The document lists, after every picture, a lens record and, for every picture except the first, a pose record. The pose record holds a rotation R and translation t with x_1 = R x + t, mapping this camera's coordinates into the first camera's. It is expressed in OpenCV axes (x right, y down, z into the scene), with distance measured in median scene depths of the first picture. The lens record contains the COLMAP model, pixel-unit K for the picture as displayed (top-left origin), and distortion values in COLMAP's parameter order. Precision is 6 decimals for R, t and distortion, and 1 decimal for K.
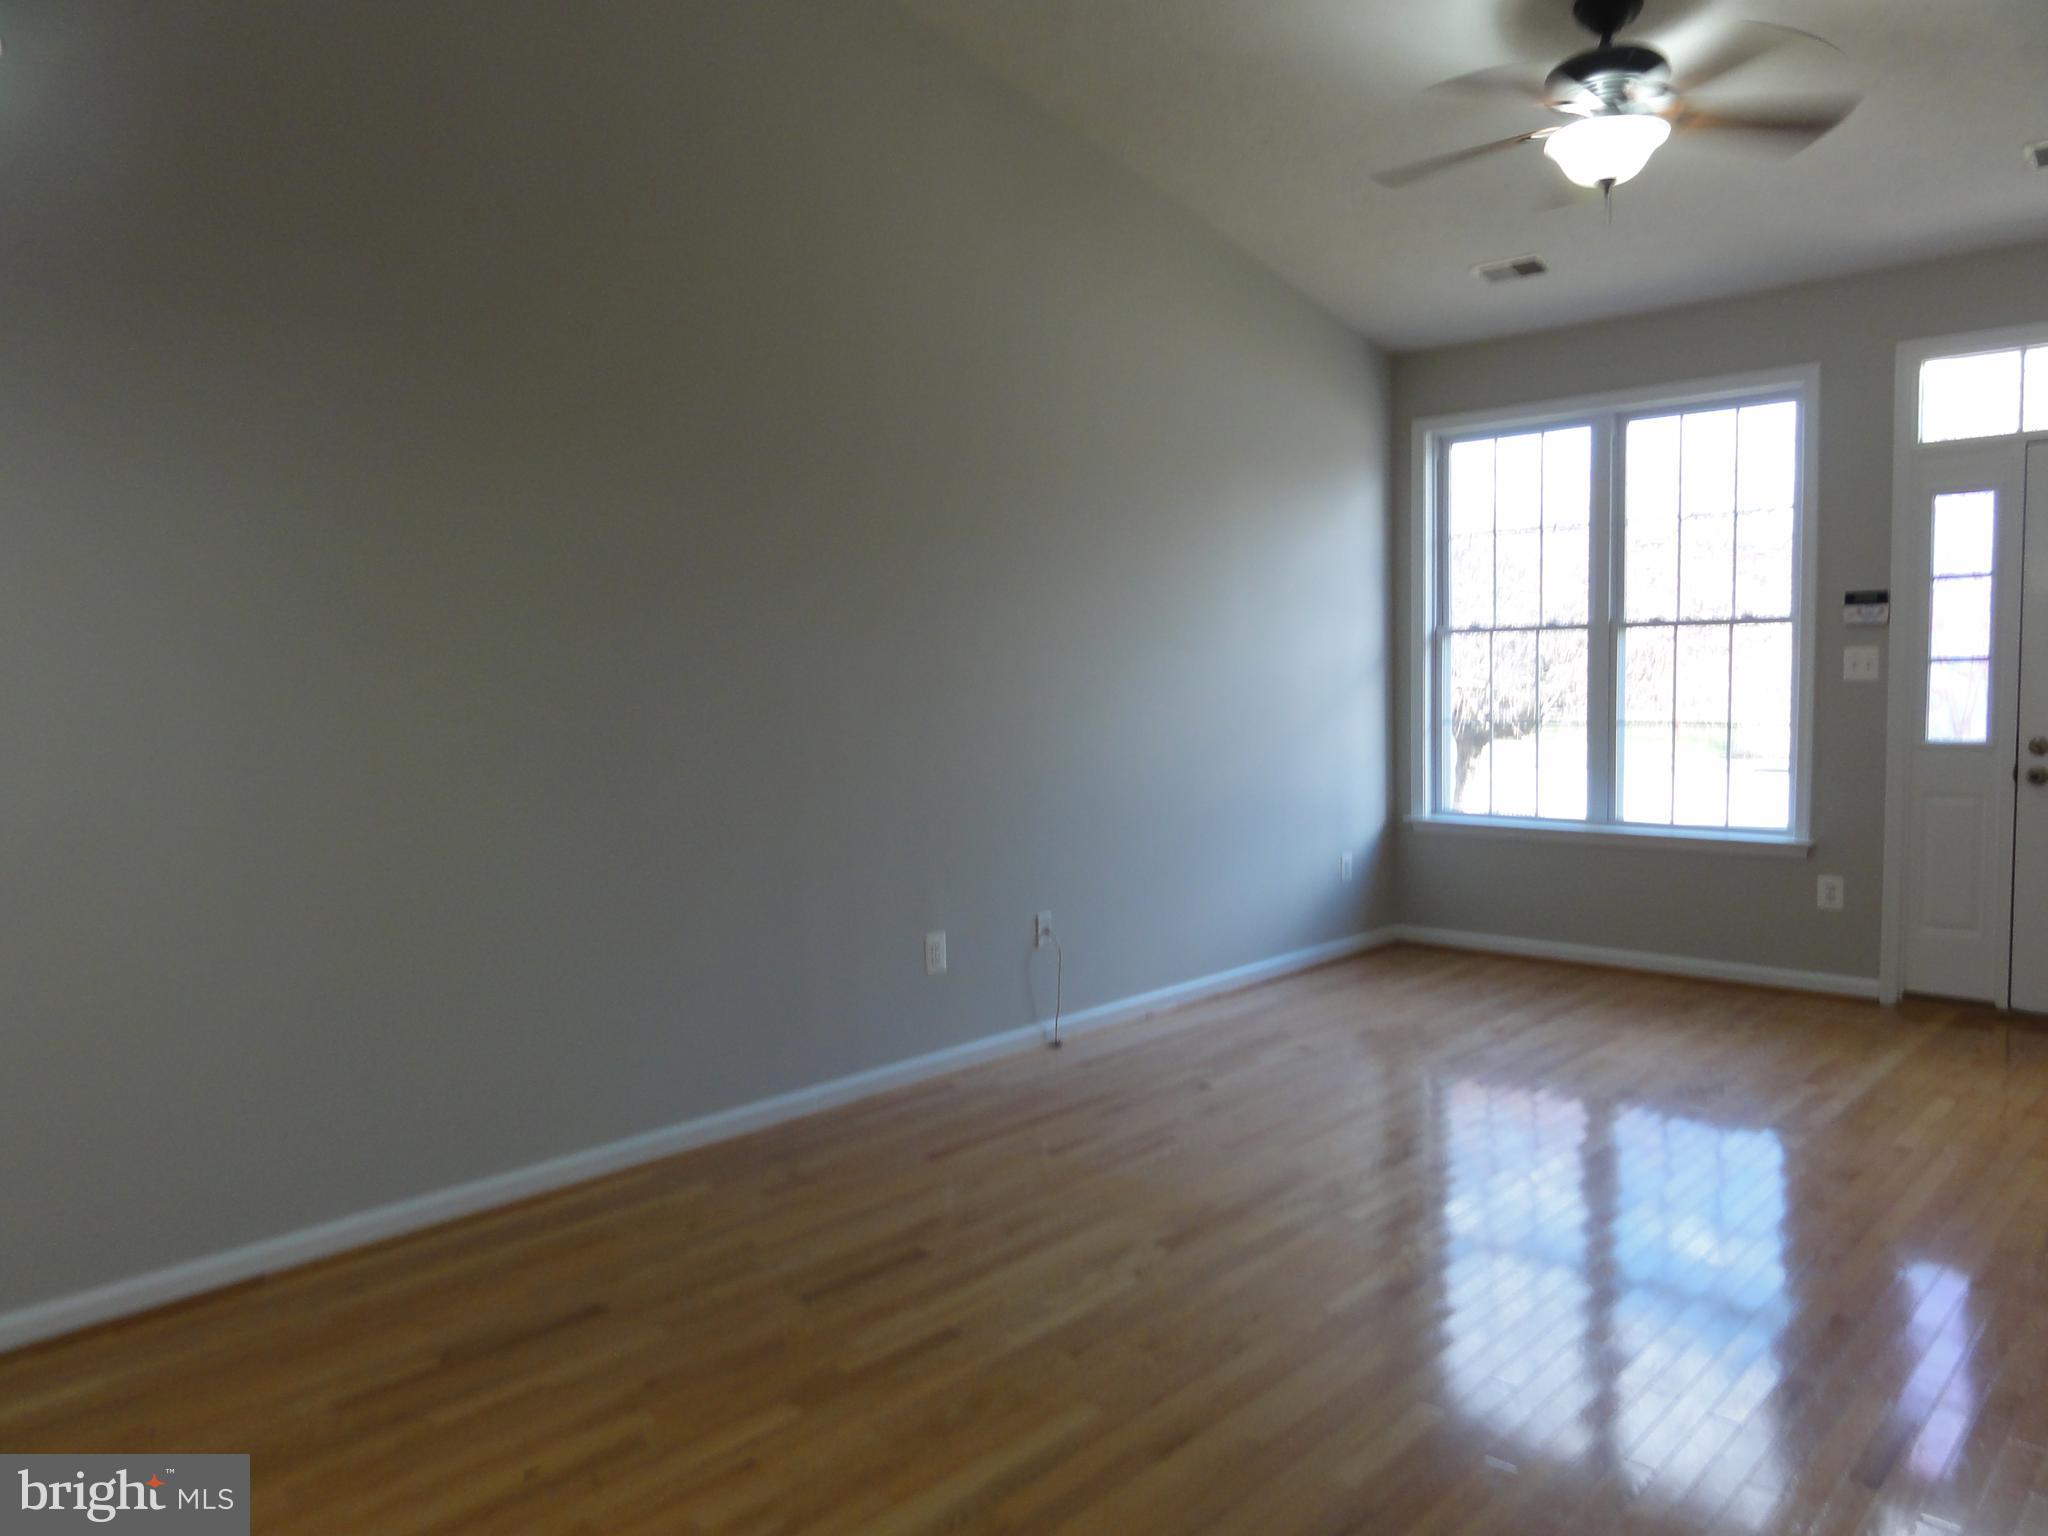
lens RADIAL K [[1452.0, 0, 1034.0], [0, 1452.0, 777.6], [0, 0, 1]] dist [-0.003288, 0.001167]
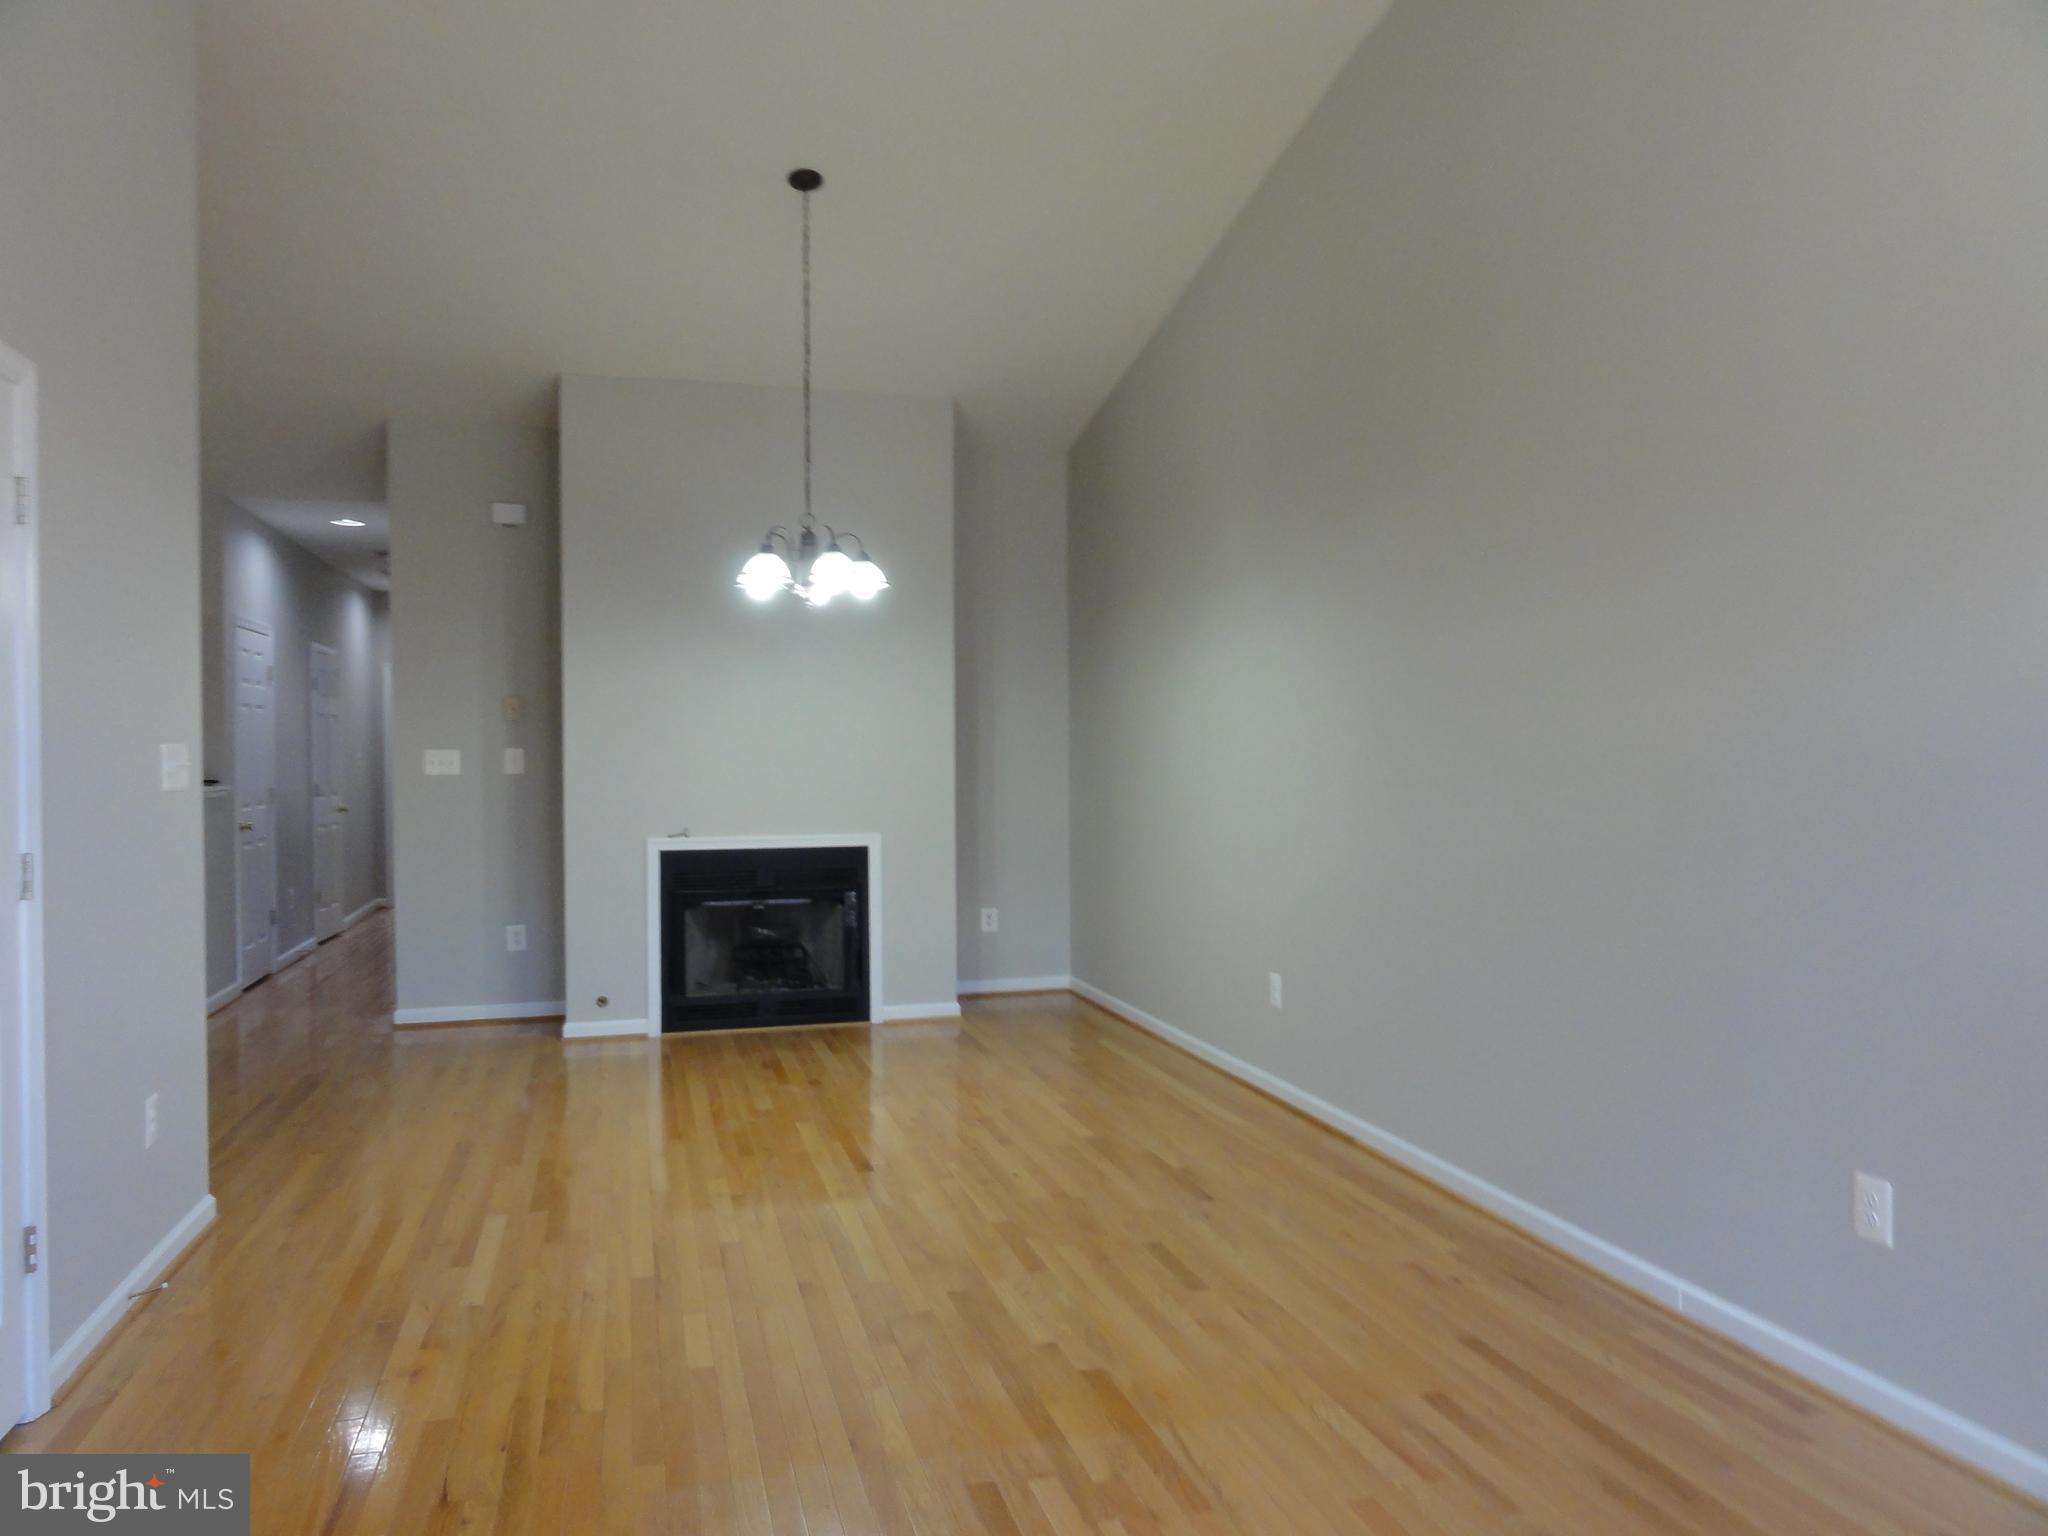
lens RADIAL K [[1452.0, 0, 1027.9], [0, 1452.0, 768.2], [0, 0, 1]] dist [-0.003288, 0.001167]
pose [[-0.525471, 0.030863, -0.850252, 0.549346], [-0.046398, 0.996815, 0.064858, -0.075011], [0.849545, 0.073530, -0.522366, 0.876473]]
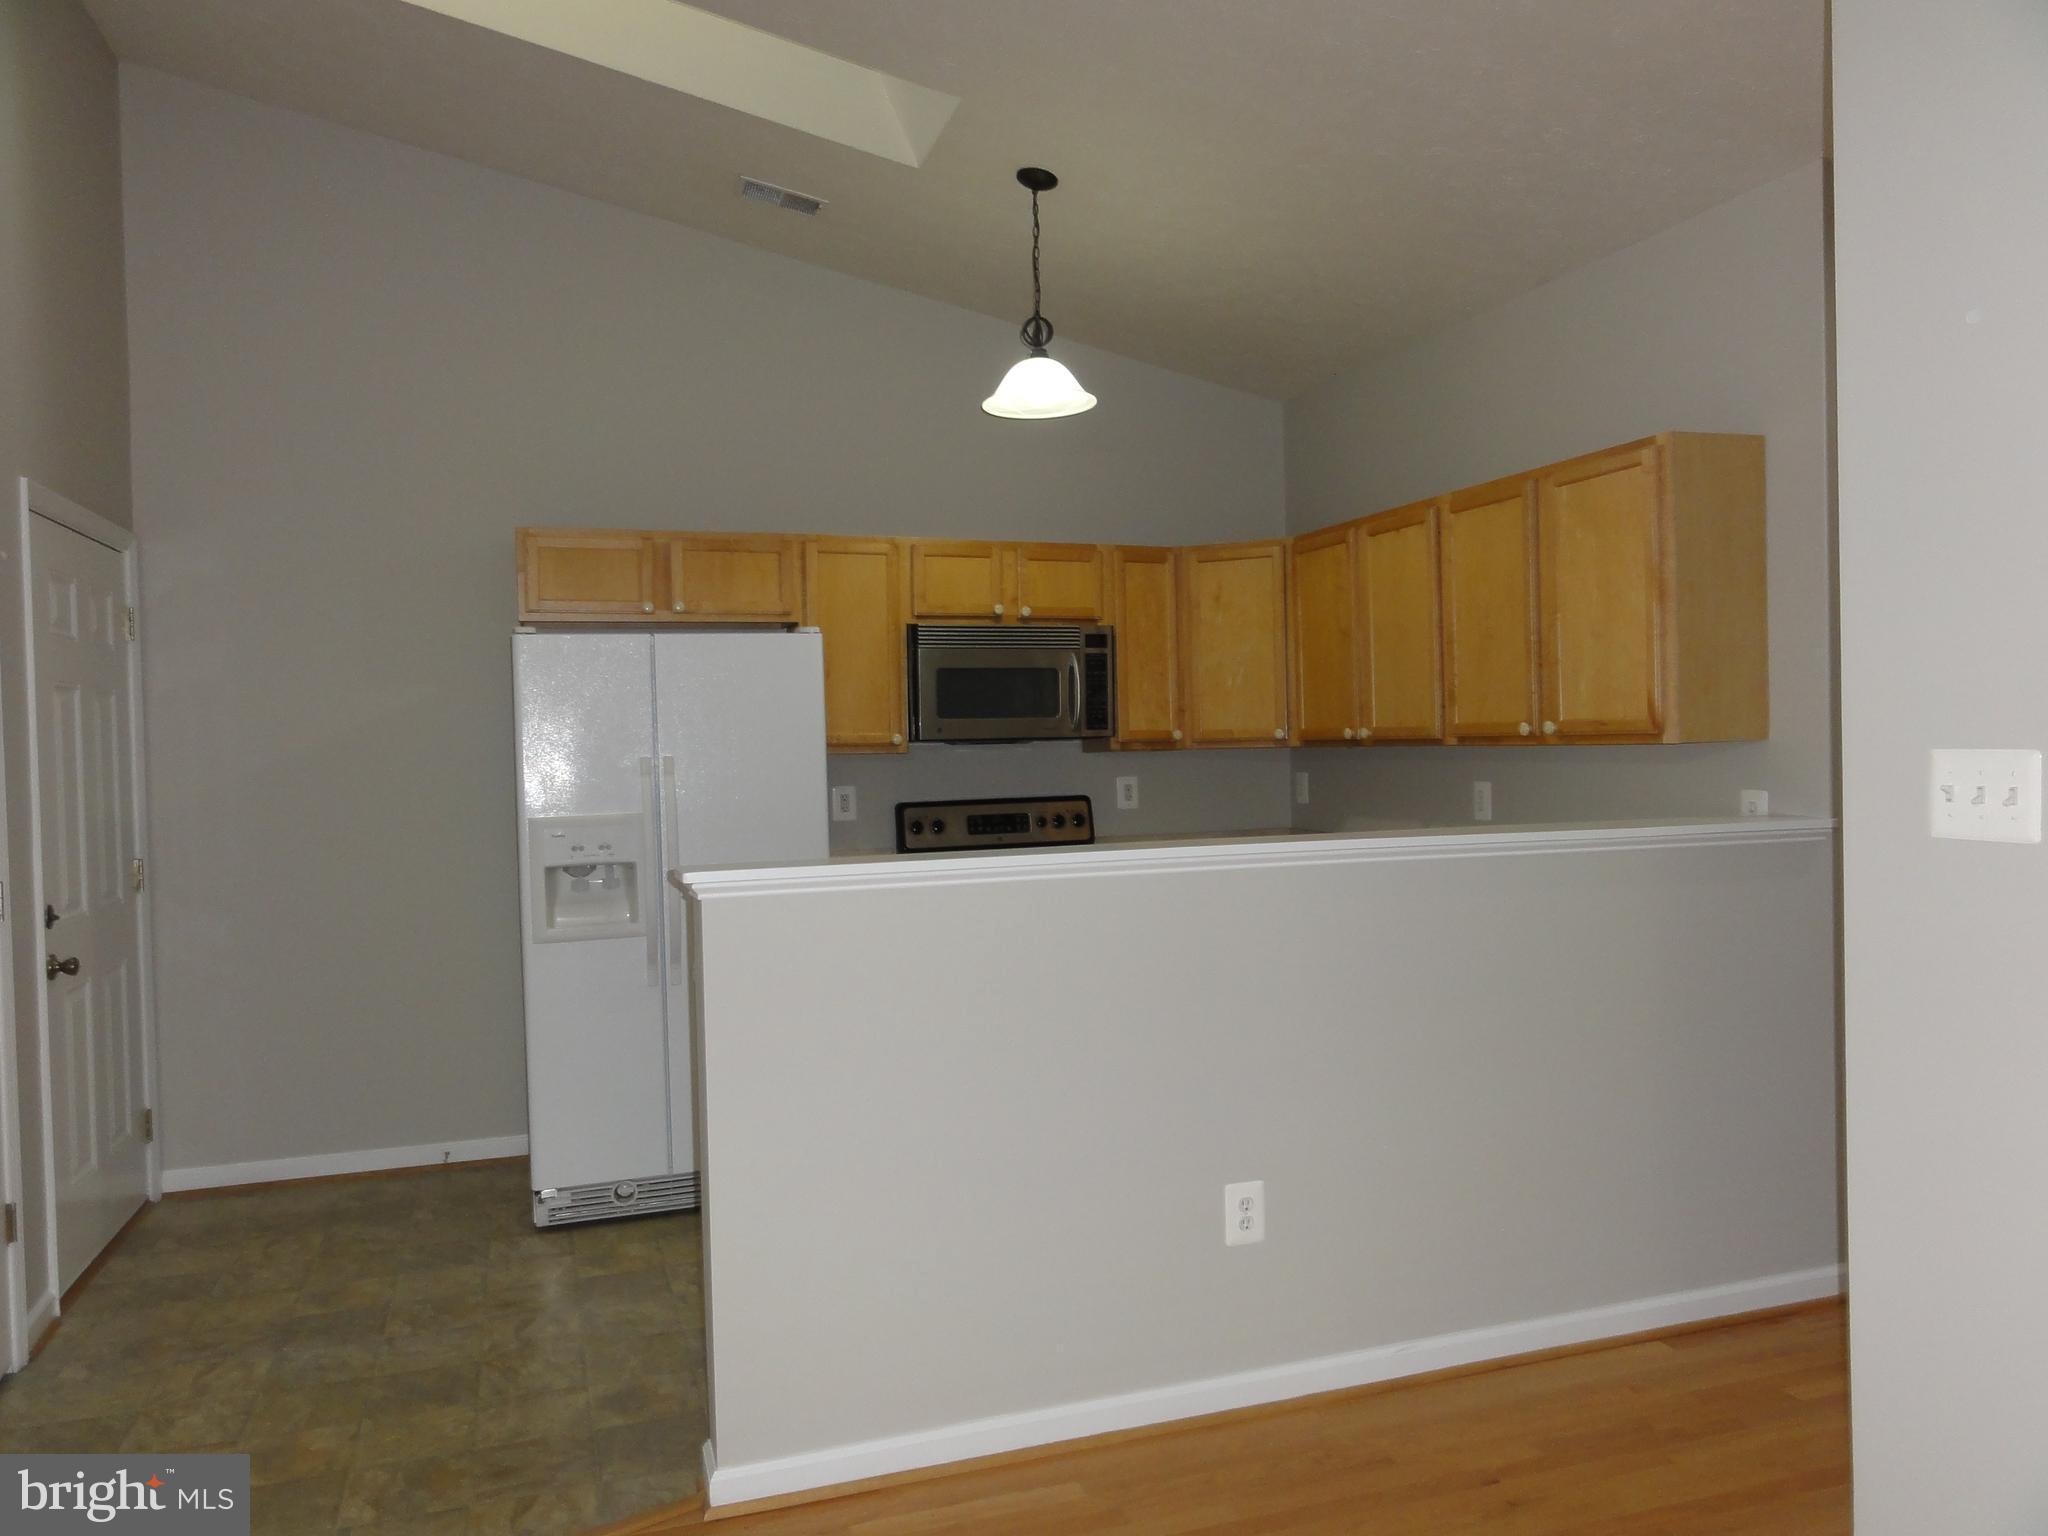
lens RADIAL K [[1452.0, 0, 1015.5], [0, 1452.0, 772.3], [0, 0, 1]] dist [-0.003288, 0.001167]
pose [[-0.874421, 0.027557, 0.484385, -0.261849], [0.073306, 0.994428, 0.075760, -0.021178], [-0.479598, 0.101754, -0.871568, 0.168422]]
